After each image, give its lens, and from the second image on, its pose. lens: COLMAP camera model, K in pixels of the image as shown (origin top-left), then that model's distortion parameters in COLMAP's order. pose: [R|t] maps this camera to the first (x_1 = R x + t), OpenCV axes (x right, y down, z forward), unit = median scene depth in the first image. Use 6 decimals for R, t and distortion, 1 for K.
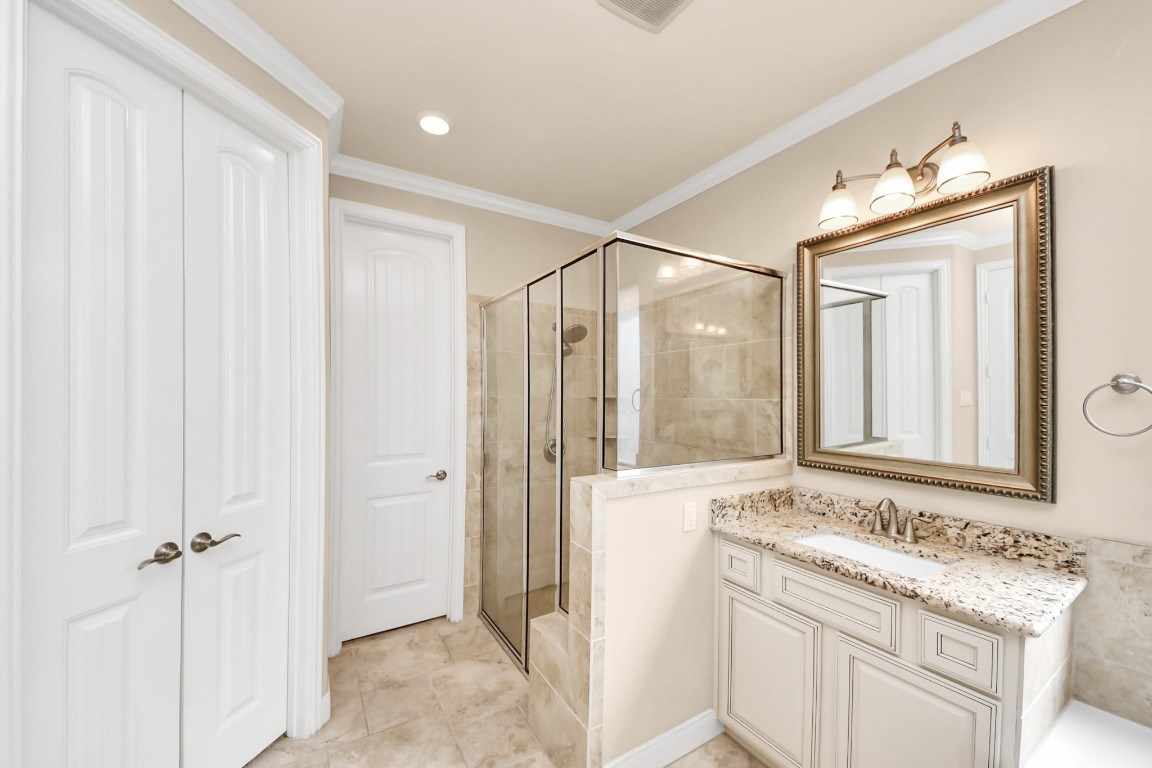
lens RADIAL K [[426.9, 0, 573.9], [0, 426.9, 394.2], [0, 0, 1]] dist [0.022411, -0.021438]
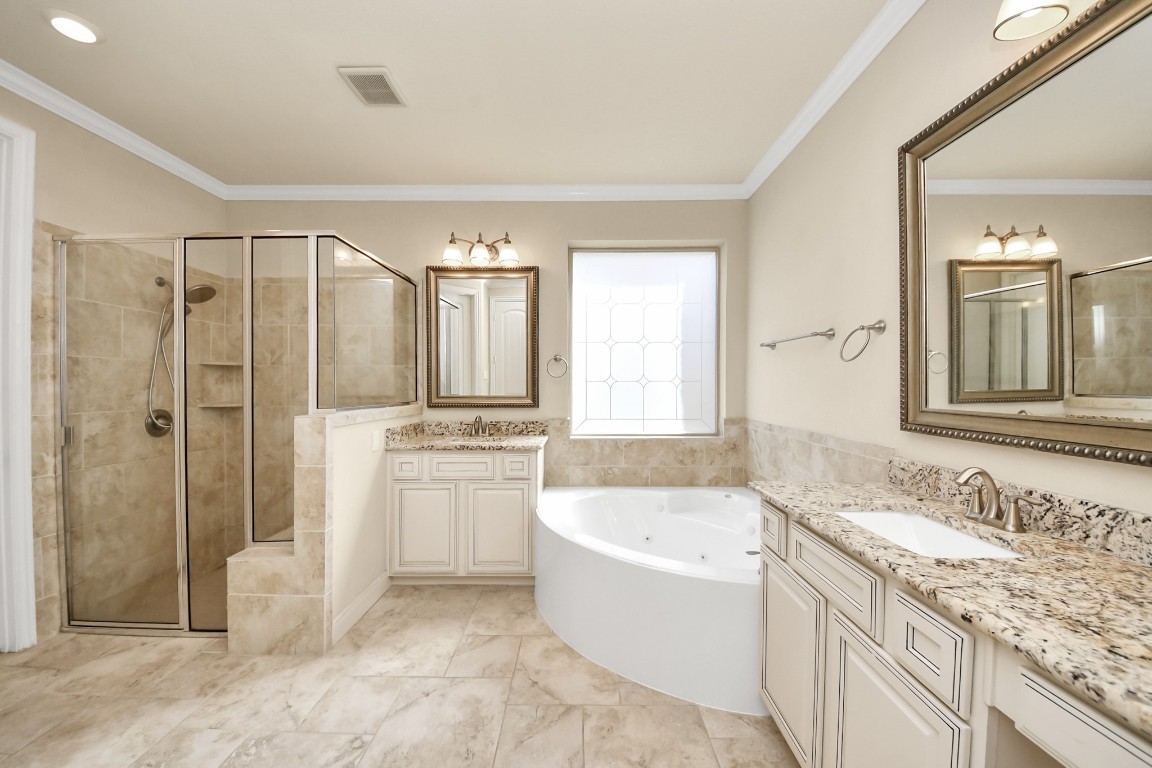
lens RADIAL K [[423.8, 0, 579.8], [0, 423.8, 387.9], [0, 0, 1]] dist [-0.012410, -0.000047]
pose [[0.520983, -0.005474, 0.853550, -0.523336], [0.000289, 0.999981, 0.006237, 0.087028], [-0.853567, -0.003002, 0.520974, -0.297979]]
